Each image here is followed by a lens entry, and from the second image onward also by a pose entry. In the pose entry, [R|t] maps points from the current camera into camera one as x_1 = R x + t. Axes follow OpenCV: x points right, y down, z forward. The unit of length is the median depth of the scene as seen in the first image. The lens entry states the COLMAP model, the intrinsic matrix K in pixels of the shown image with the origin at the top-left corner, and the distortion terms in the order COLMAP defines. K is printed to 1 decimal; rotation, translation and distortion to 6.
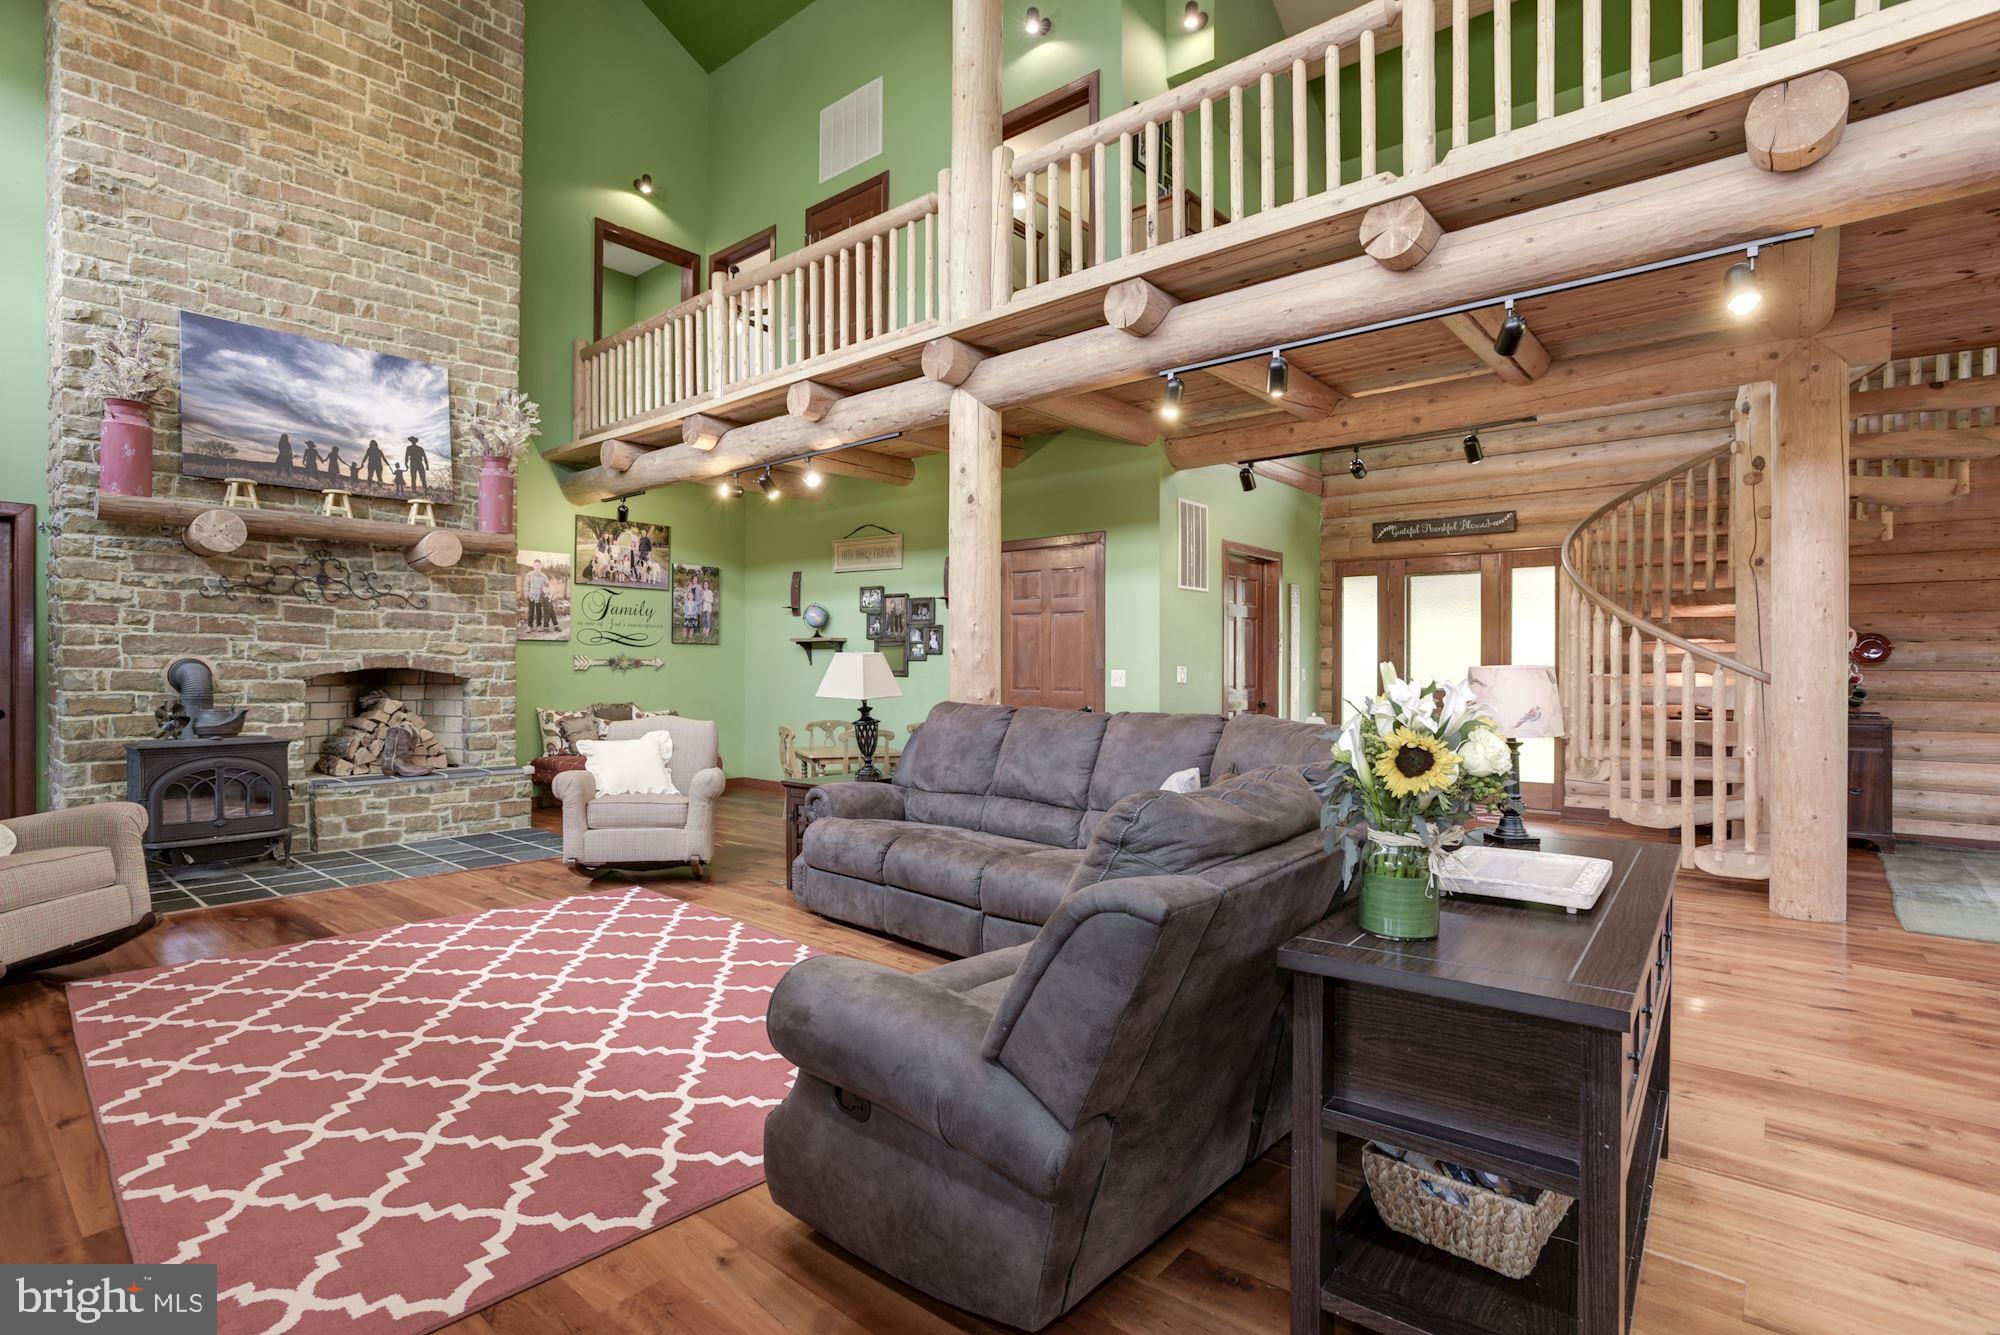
lens RADIAL K [[959.0, 0, 984.1], [0, 959.0, 669.0], [0, 0, 1]] dist [-0.053420, 0.025153]
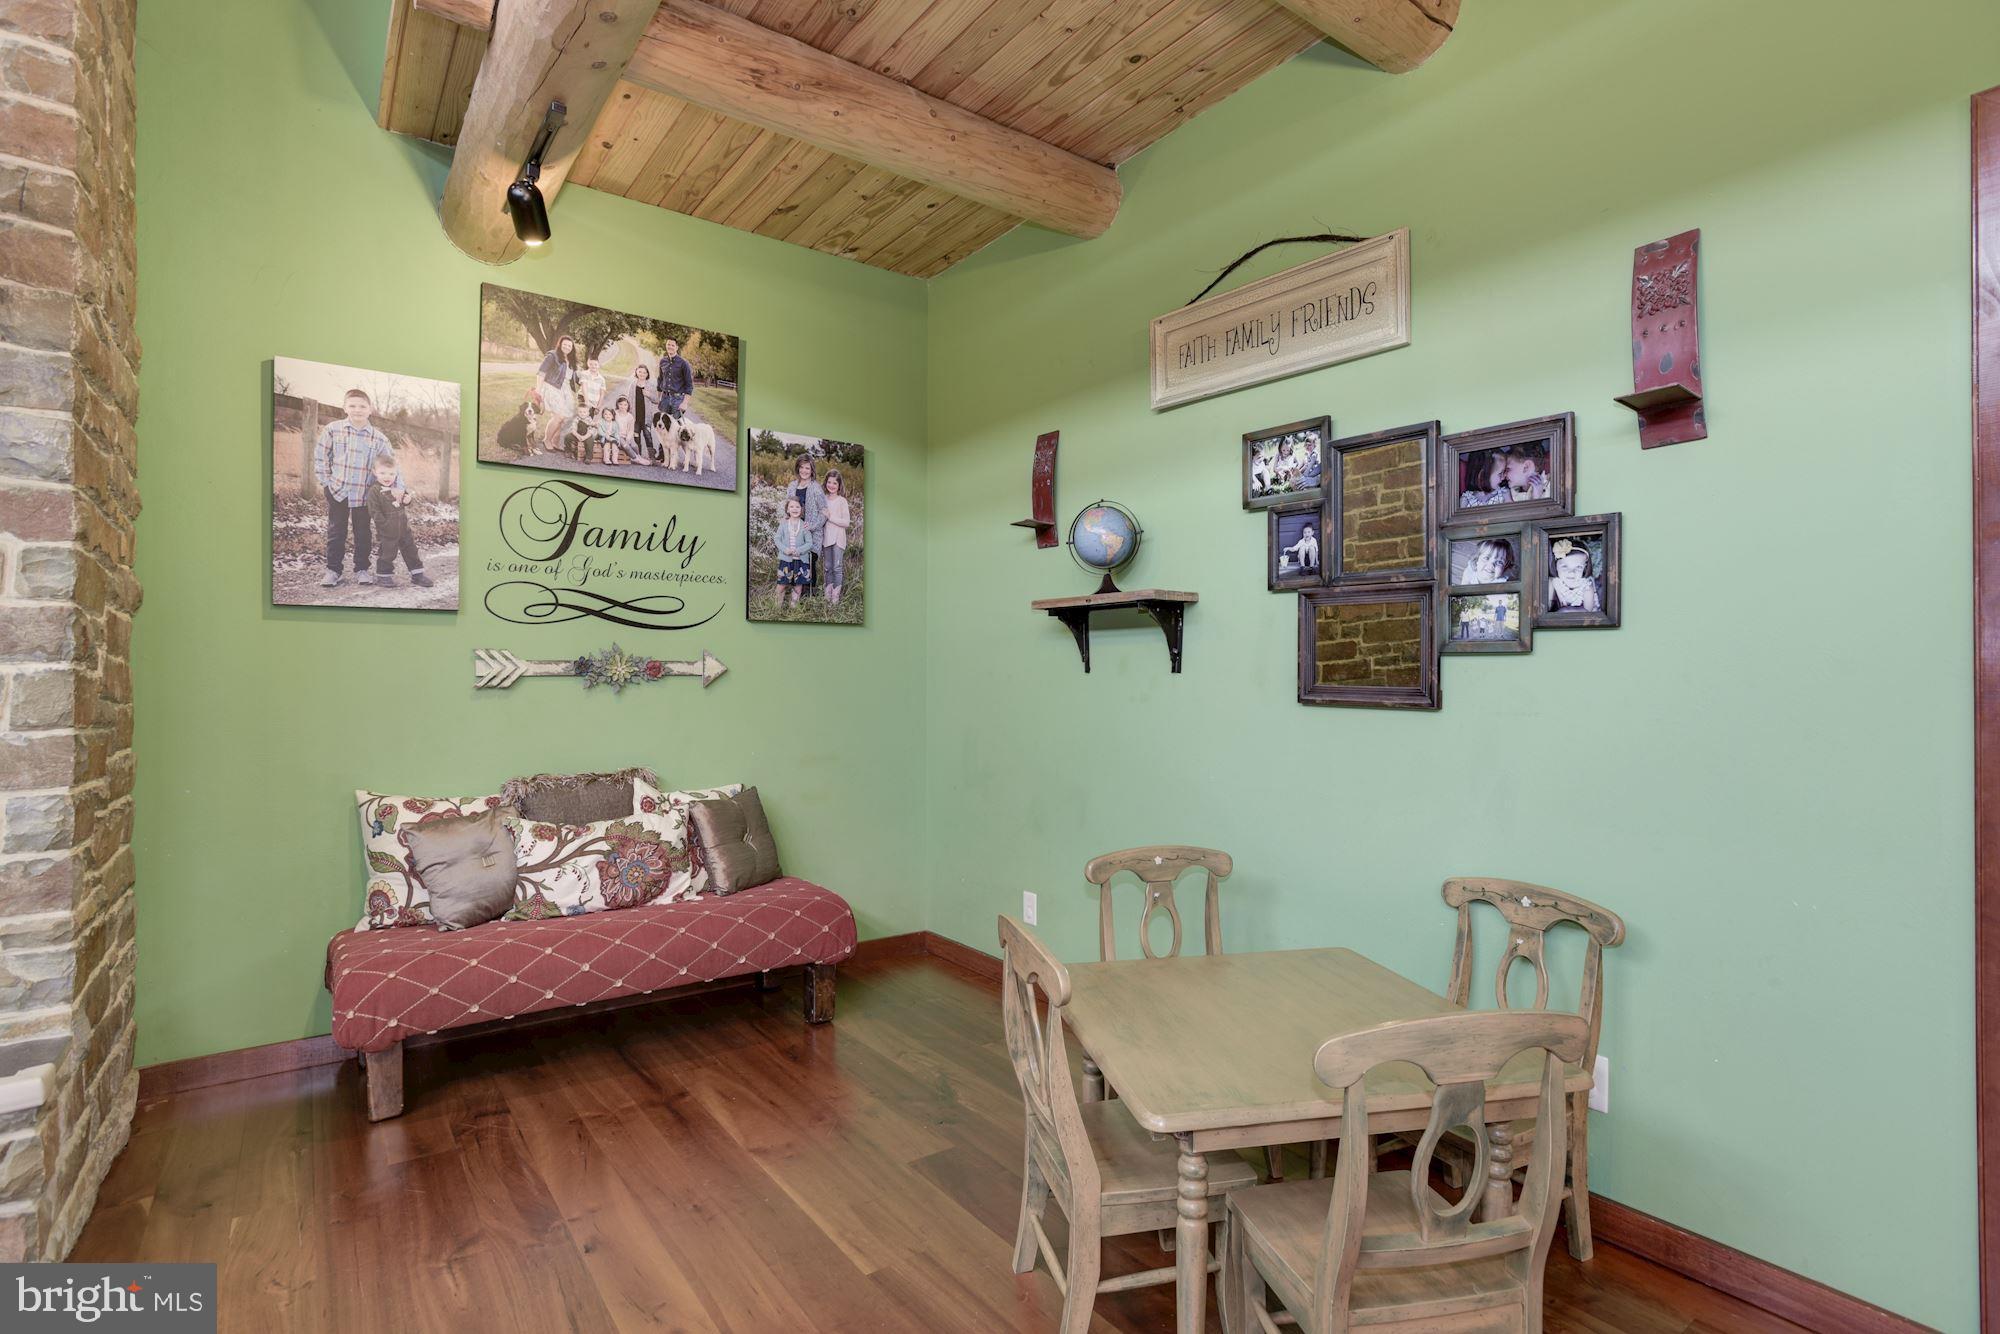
lens RADIAL K [[959.0, 0, 1002.8], [0, 959.0, 670.8], [0, 0, 1]] dist [-0.053420, 0.025153]
pose [[0.976780, -0.004967, -0.214189, -0.178219], [0.003225, 0.999959, -0.008482, -0.002483], [0.214222, 0.007594, 0.976755, 0.842507]]
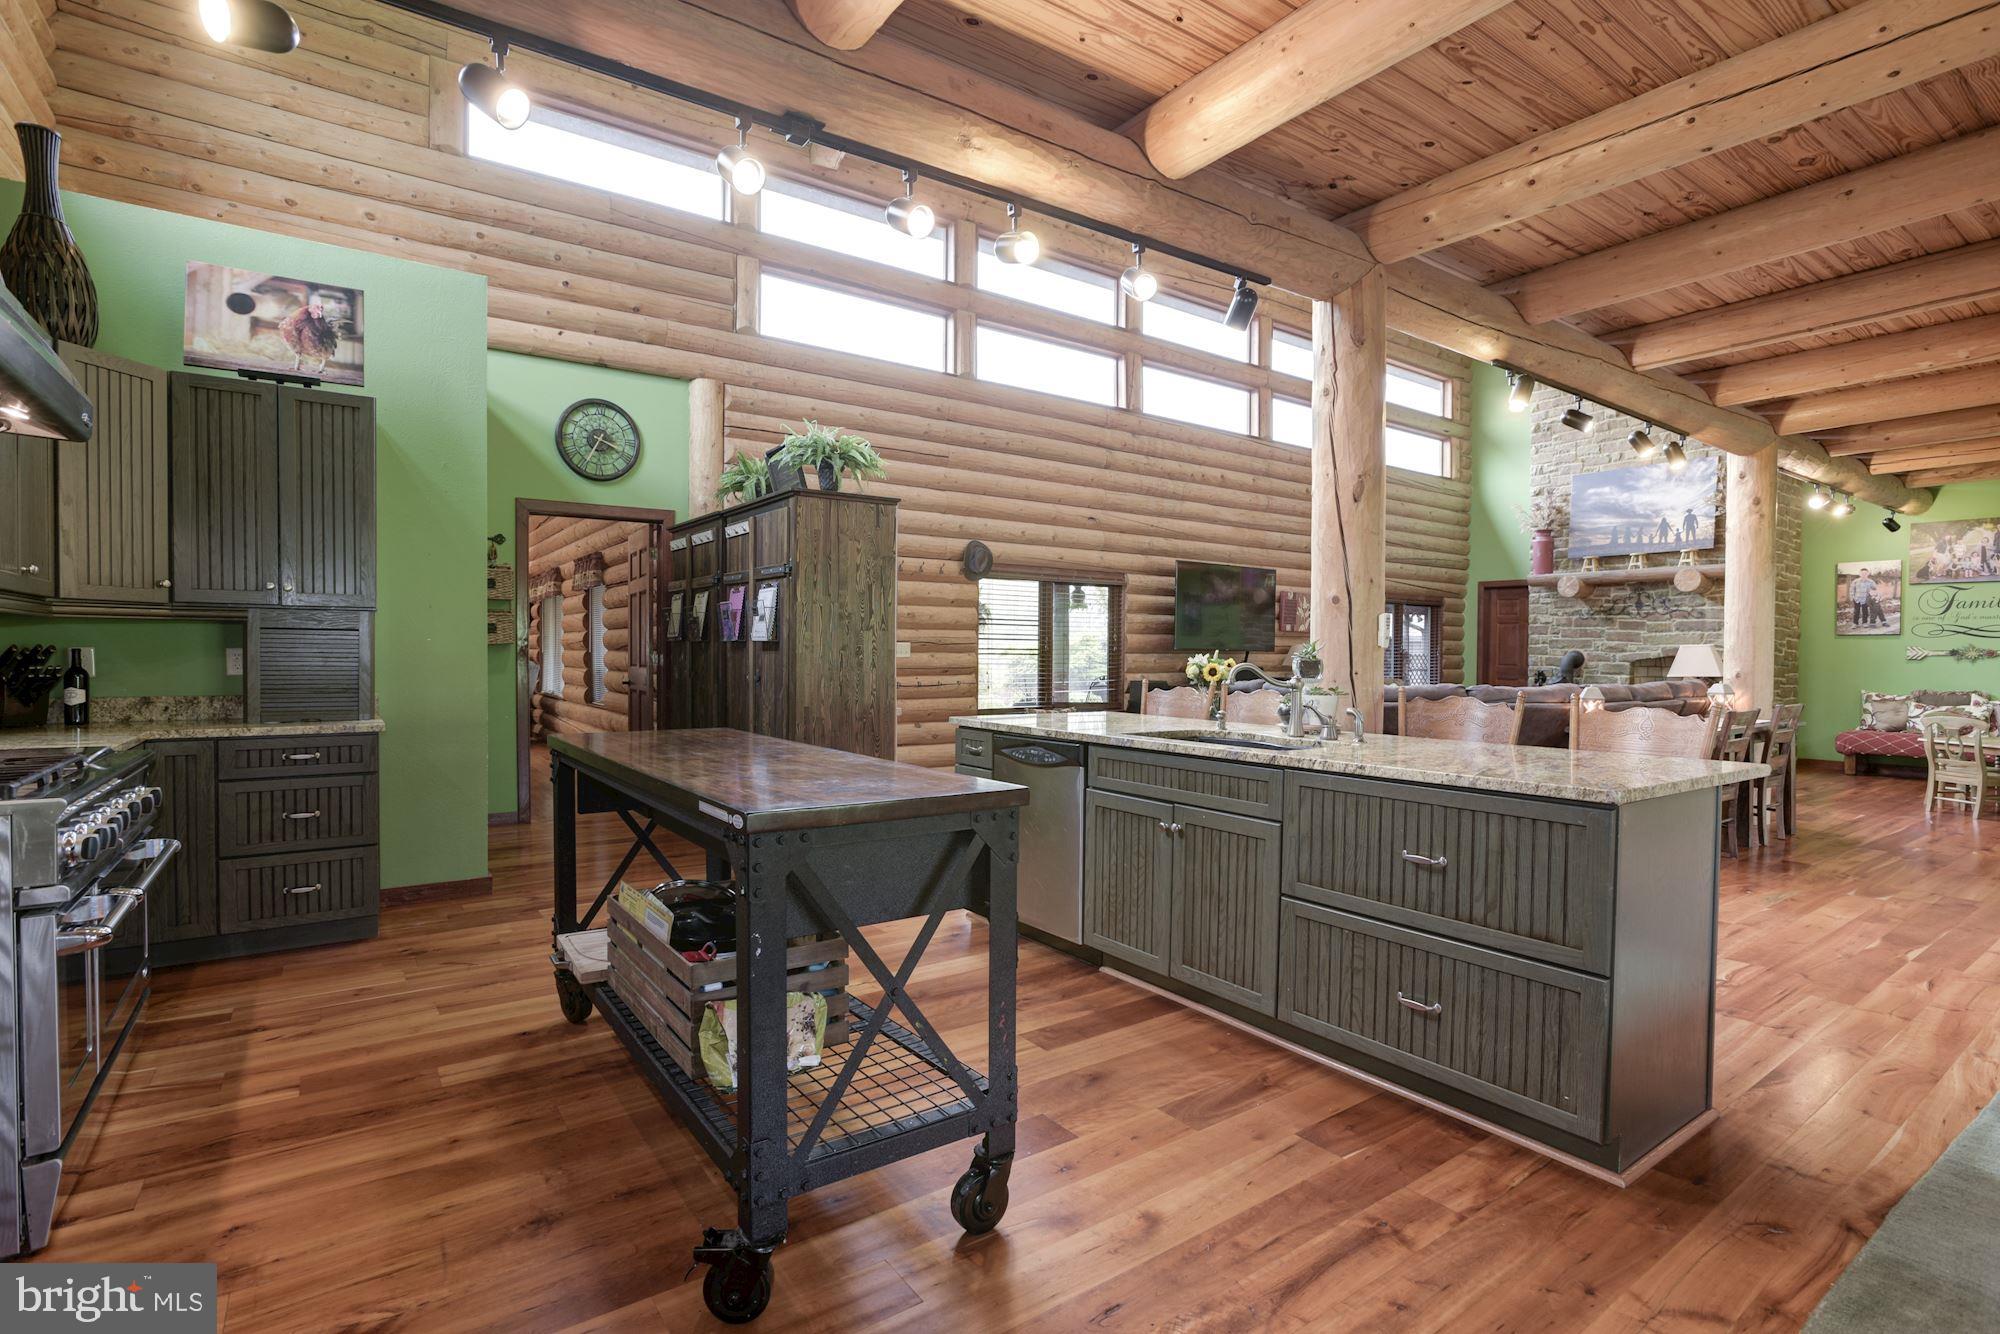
lens RADIAL K [[959.0, 0, 1001.5], [0, 959.0, 670.3], [0, 0, 1]] dist [-0.053420, 0.025153]
pose [[-0.245677, 0.017003, -0.969203, 1.165458], [-0.007822, 0.999779, 0.019522, 0.000717], [0.969320, 0.012377, -0.245490, 0.267878]]
